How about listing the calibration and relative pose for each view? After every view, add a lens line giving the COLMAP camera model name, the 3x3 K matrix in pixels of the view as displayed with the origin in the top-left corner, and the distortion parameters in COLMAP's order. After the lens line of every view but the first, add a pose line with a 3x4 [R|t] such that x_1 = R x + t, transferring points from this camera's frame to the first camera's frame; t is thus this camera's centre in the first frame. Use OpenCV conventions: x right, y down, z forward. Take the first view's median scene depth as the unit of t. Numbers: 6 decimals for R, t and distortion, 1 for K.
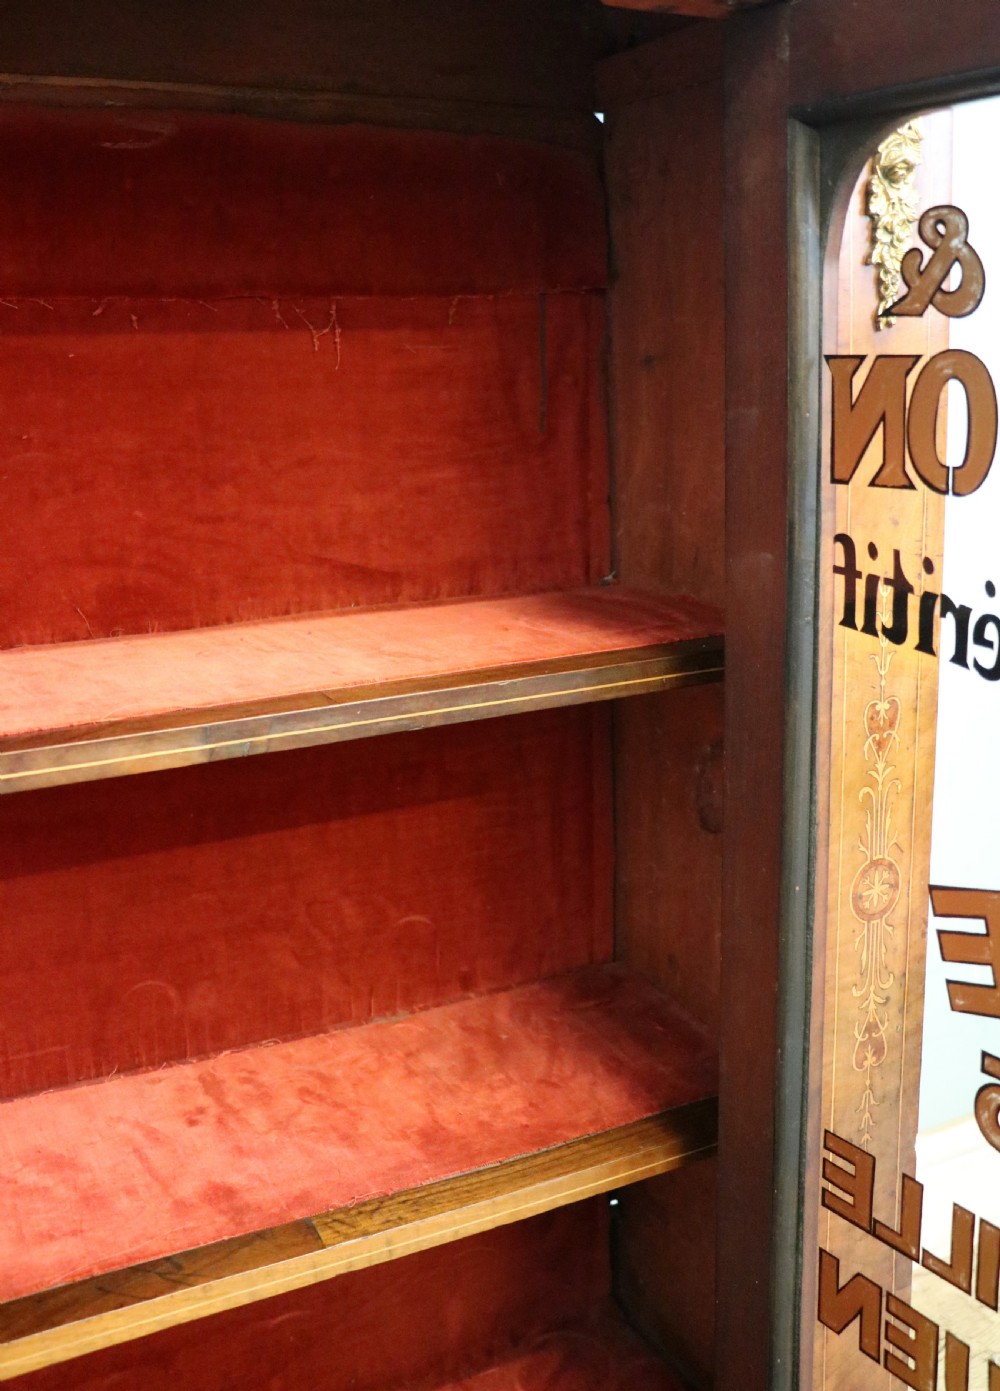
lens RADIAL K [[1424.7, 0, 521.2], [0, 1424.7, 623.1], [0, 0, 1]] dist [-0.088977, 0.000000]
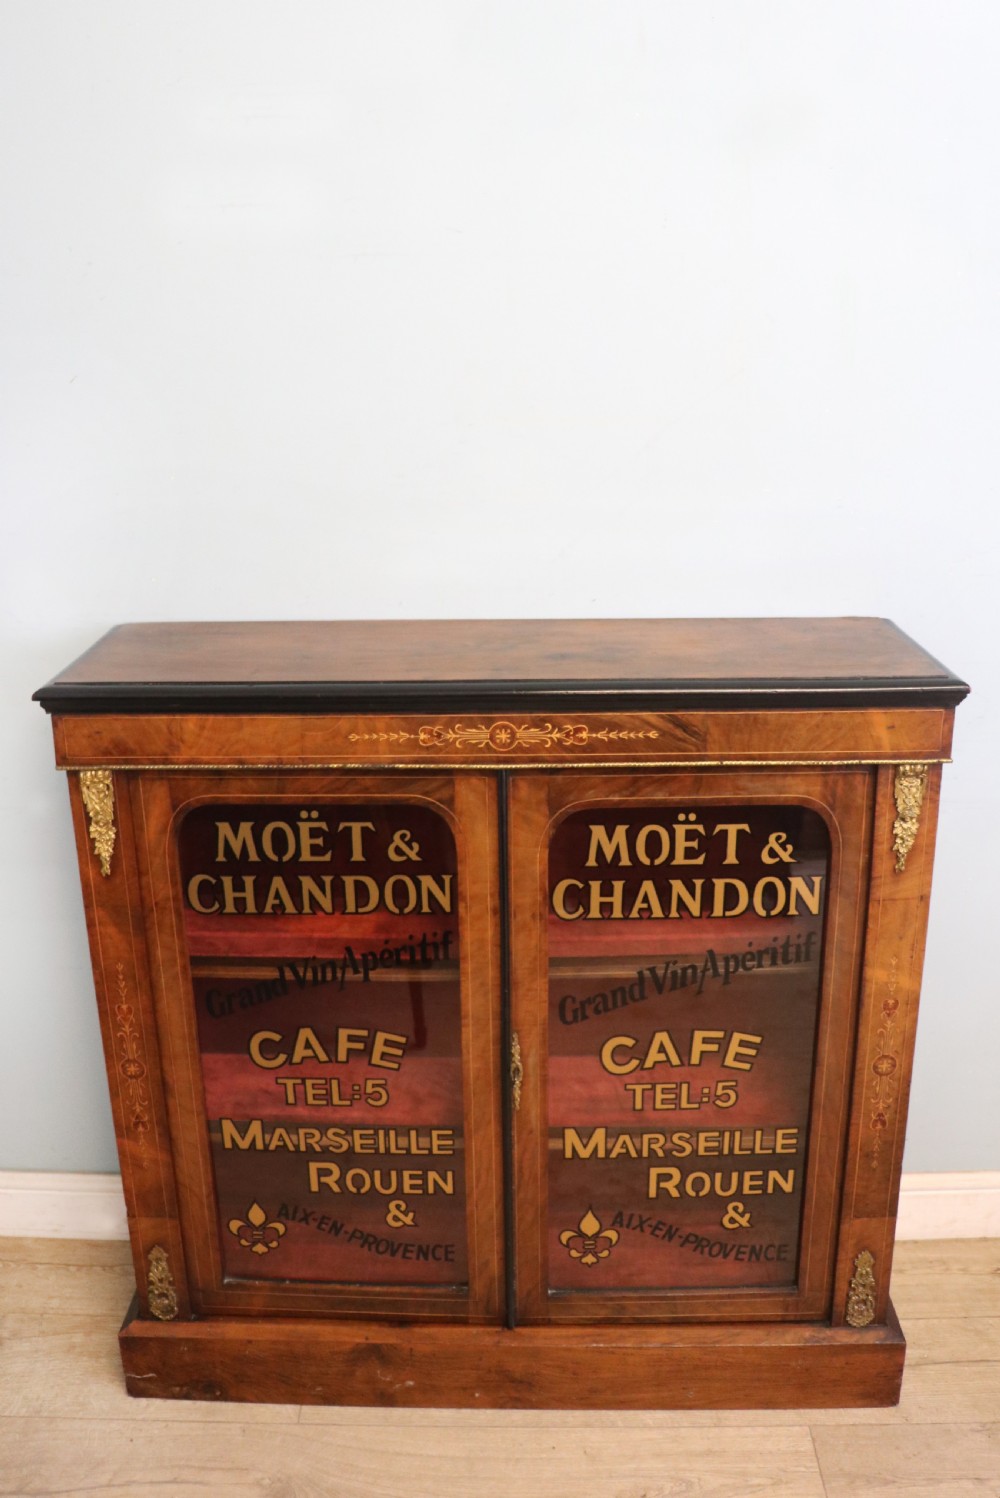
lens RADIAL K [[1328.6, 0, 491.5], [0, 1328.6, 696.3], [0, 0, 1]] dist [-0.160462, 0.121098]
pose [[0.873032, 0.142770, -0.466295, 0.619891], [-0.089775, 0.986895, 0.134084, -0.716091], [0.479328, -0.075198, 0.874408, -1.339913]]
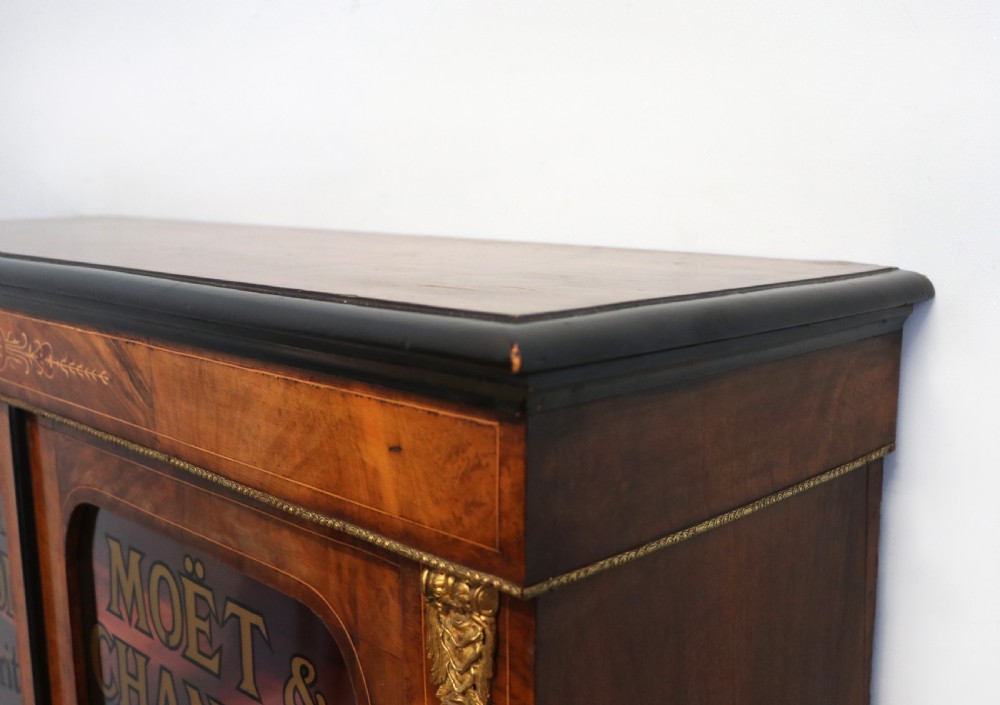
lens RADIAL K [[1091.3, 0, 554.6], [0, 1091.3, 360.3], [0, 0, 1]] dist [-0.058784, 0.000000]
pose [[0.315700, 0.176696, -0.932262, 0.807212], [-0.180741, 0.975717, 0.123726, -0.582954], [0.931486, 0.129437, 0.339970, 0.695551]]
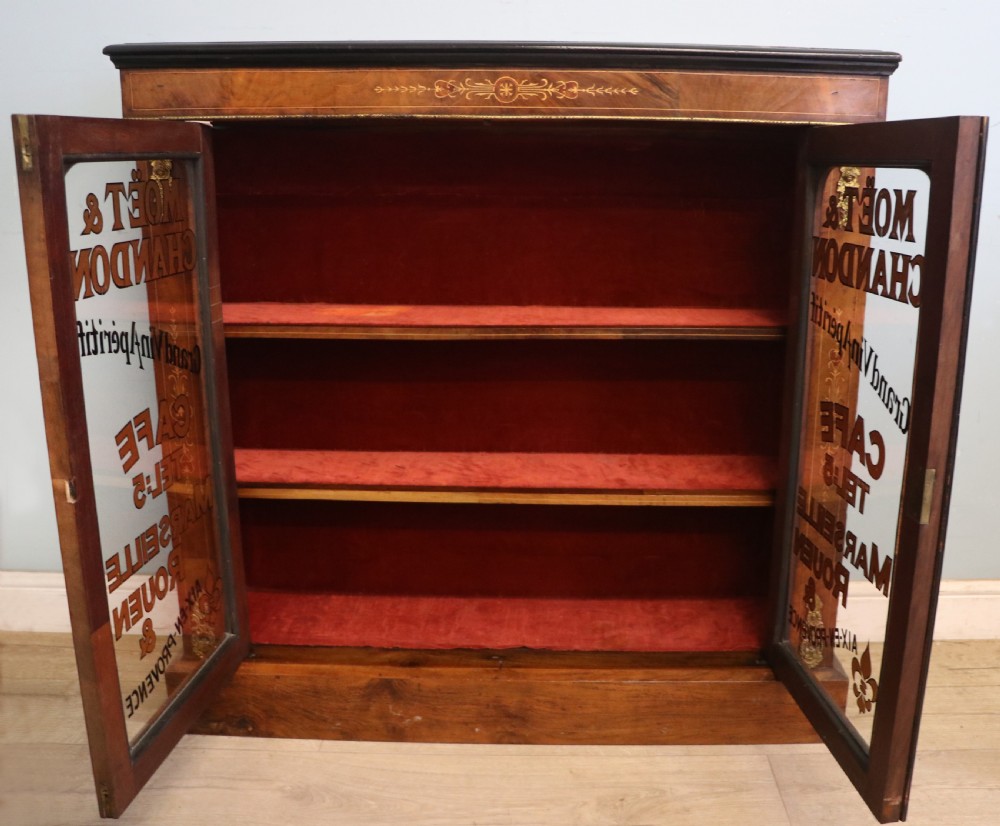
lens RADIAL K [[1005.7, 0, 557.8], [0, 1005.7, 431.6], [0, 0, 1]] dist [-0.142398, 0.000000]
pose [[0.888884, 0.147883, -0.433607, 0.640287], [-0.110725, 0.987757, 0.109894, 0.058098], [0.444550, -0.049672, 0.894376, -1.124089]]
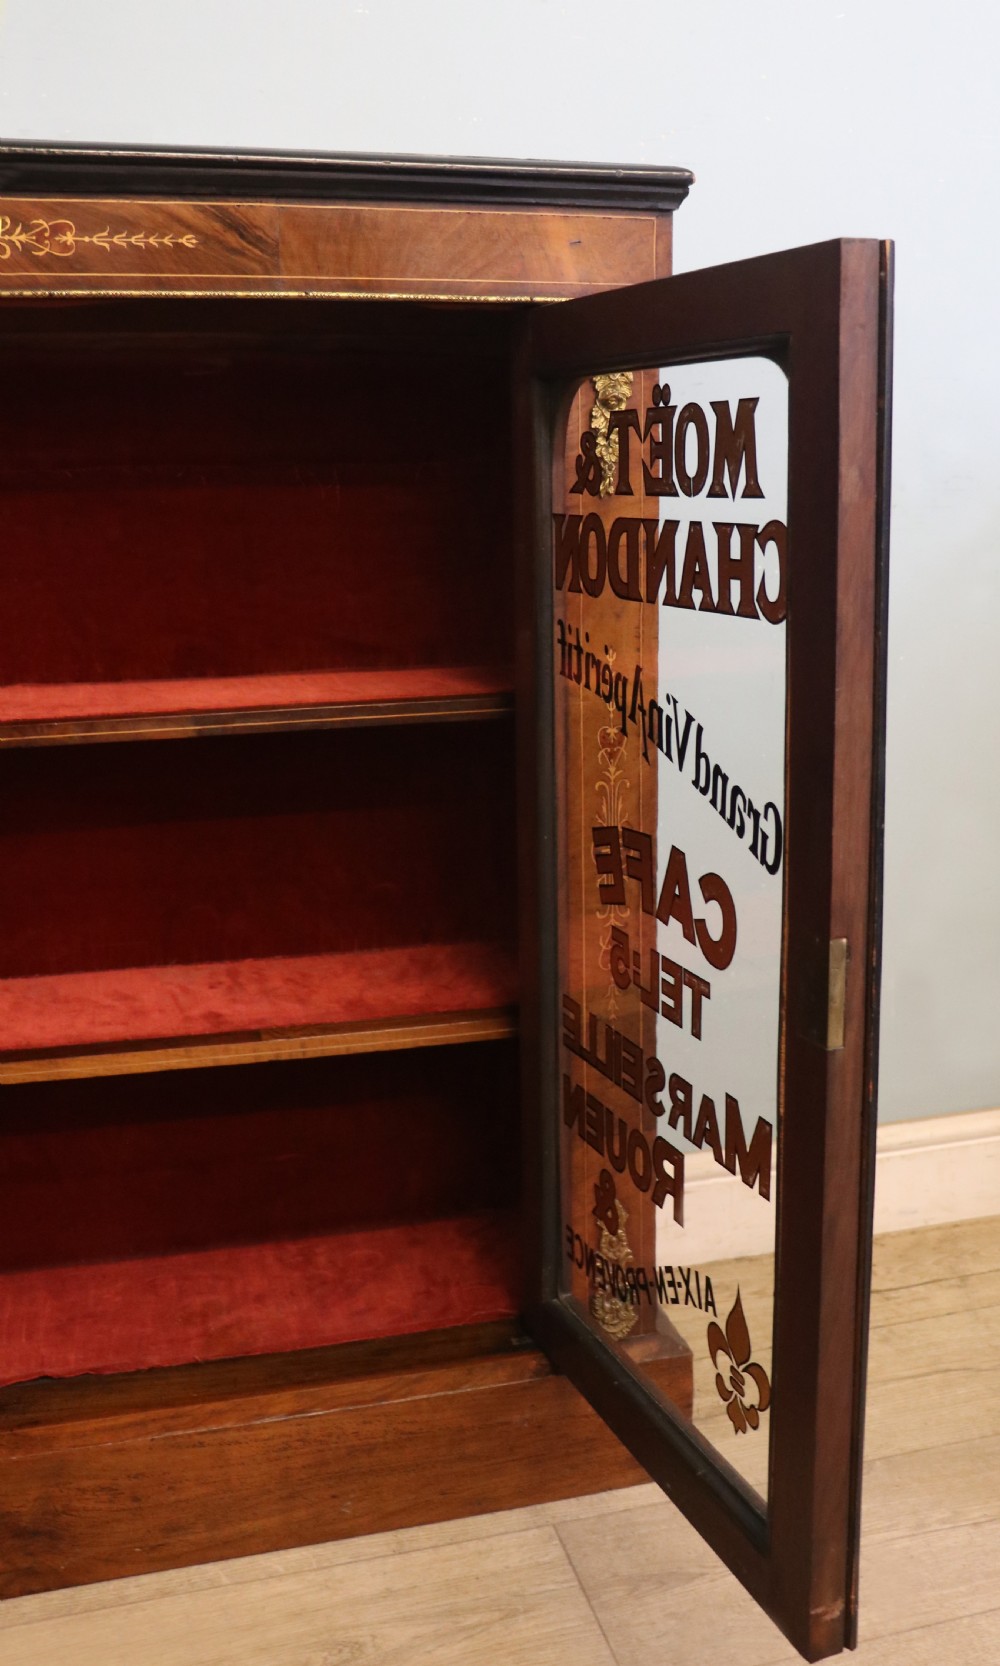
lens RADIAL K [[1654.2, 0, 573.1], [0, 1654.2, 736.1], [0, 0, 1]] dist [-0.105151, 0.000000]
pose [[0.982660, 0.043628, -0.180212, 0.523591], [-0.046906, 0.998802, -0.013966, 0.088806], [0.179387, 0.022177, 0.983529, -0.807892]]
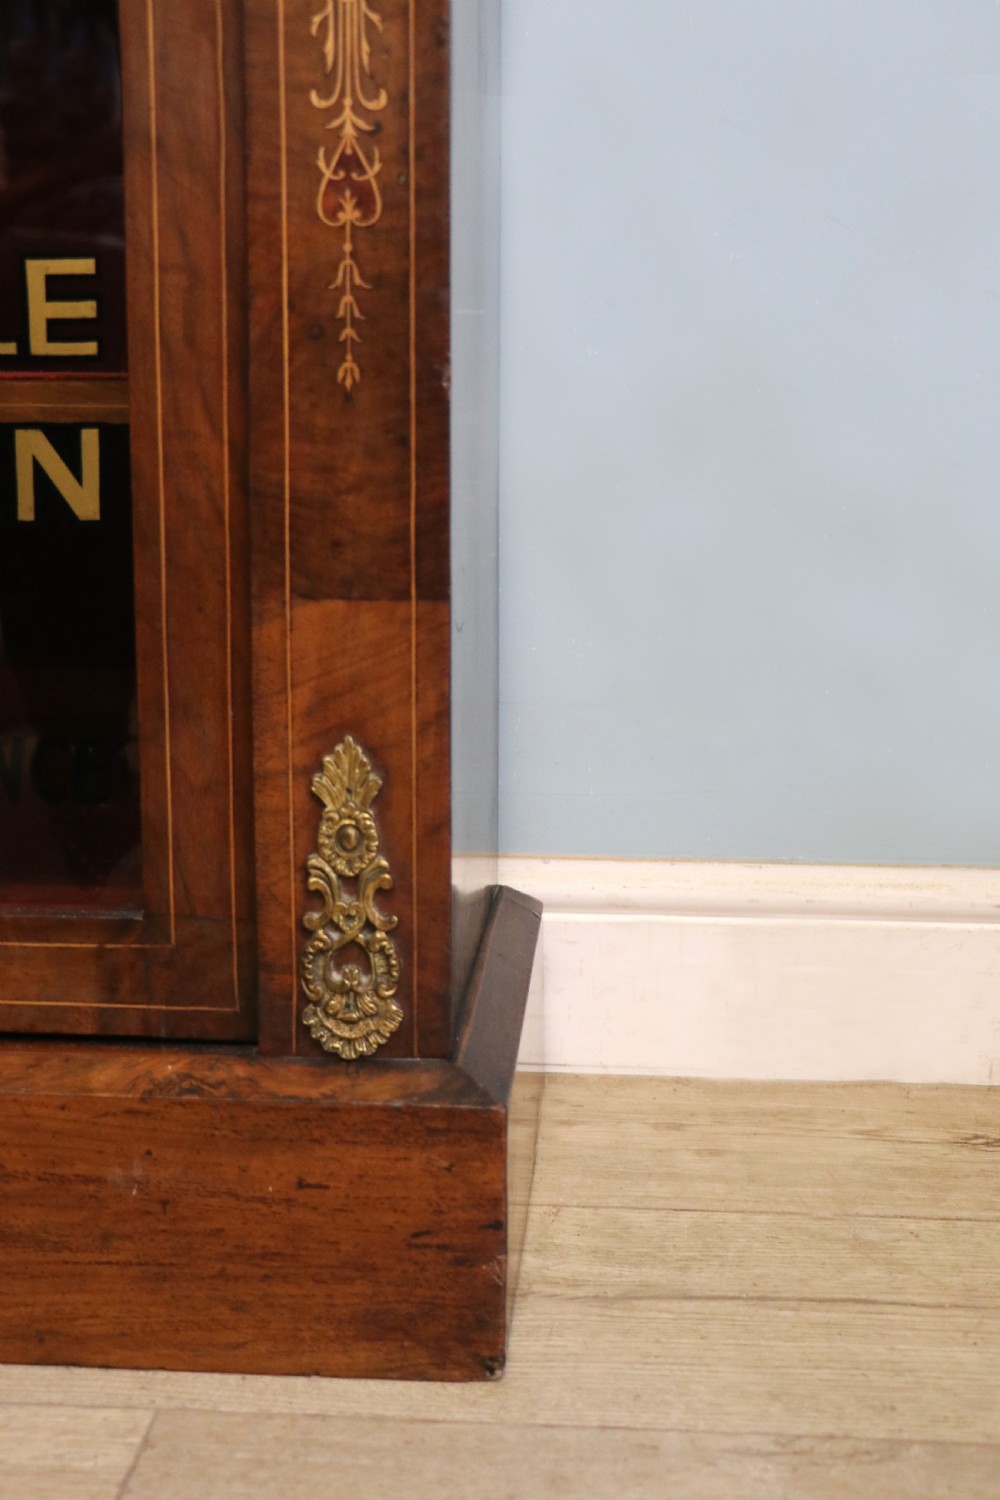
lens RADIAL K [[1948.3, 0, 494.8], [0, 1948.3, 750.0], [0, 0, 1]] dist [-0.009936, 0.000000]
pose [[0.851145, 0.119457, -0.511158, 0.863447], [-0.119623, 0.992281, 0.032708, 0.546460], [0.511119, 0.033307, 0.858864, 0.181649]]
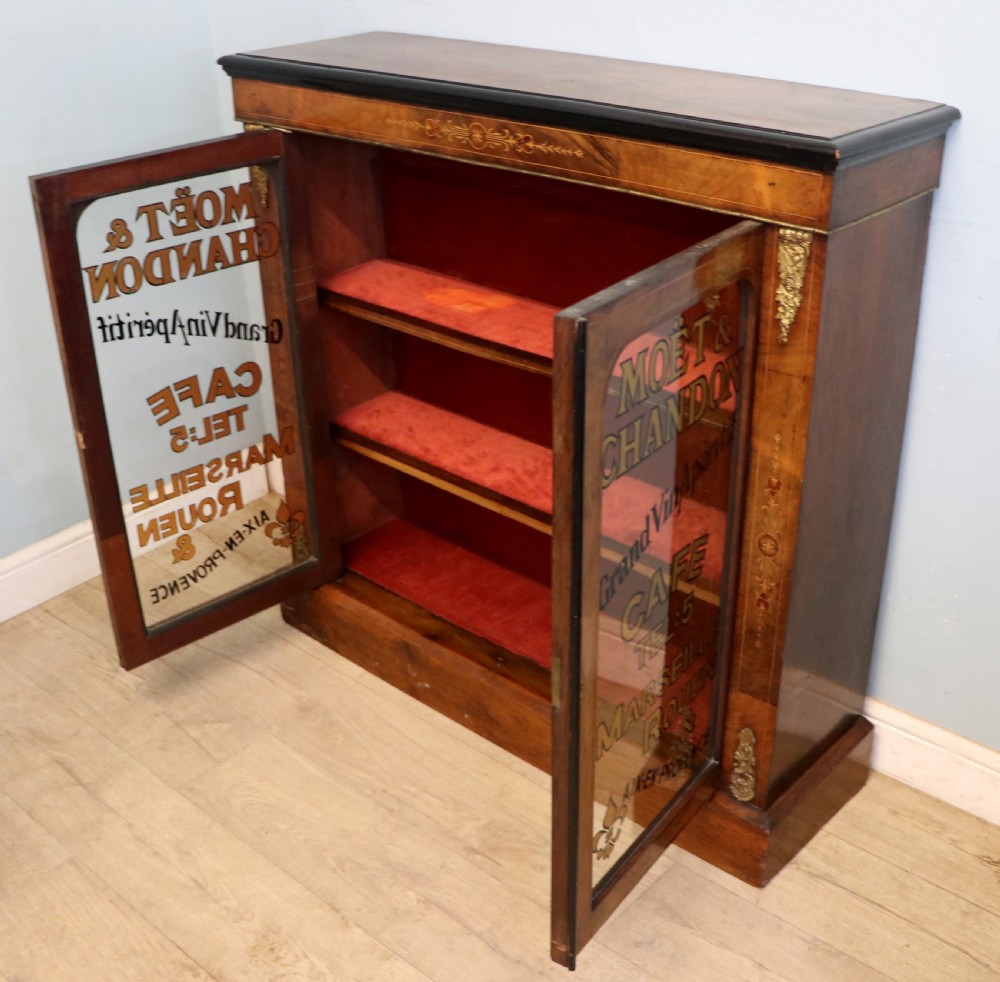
lens RADIAL K [[1257.5, 0, 544.4], [0, 1257.5, 518.1], [0, 0, 1]] dist [-0.157161, 0.000000]
pose [[0.366620, 0.459446, -0.809011, 1.877903], [-0.175475, 0.888099, 0.424840, -0.734621], [0.913673, -0.013793, 0.406216, -0.288807]]
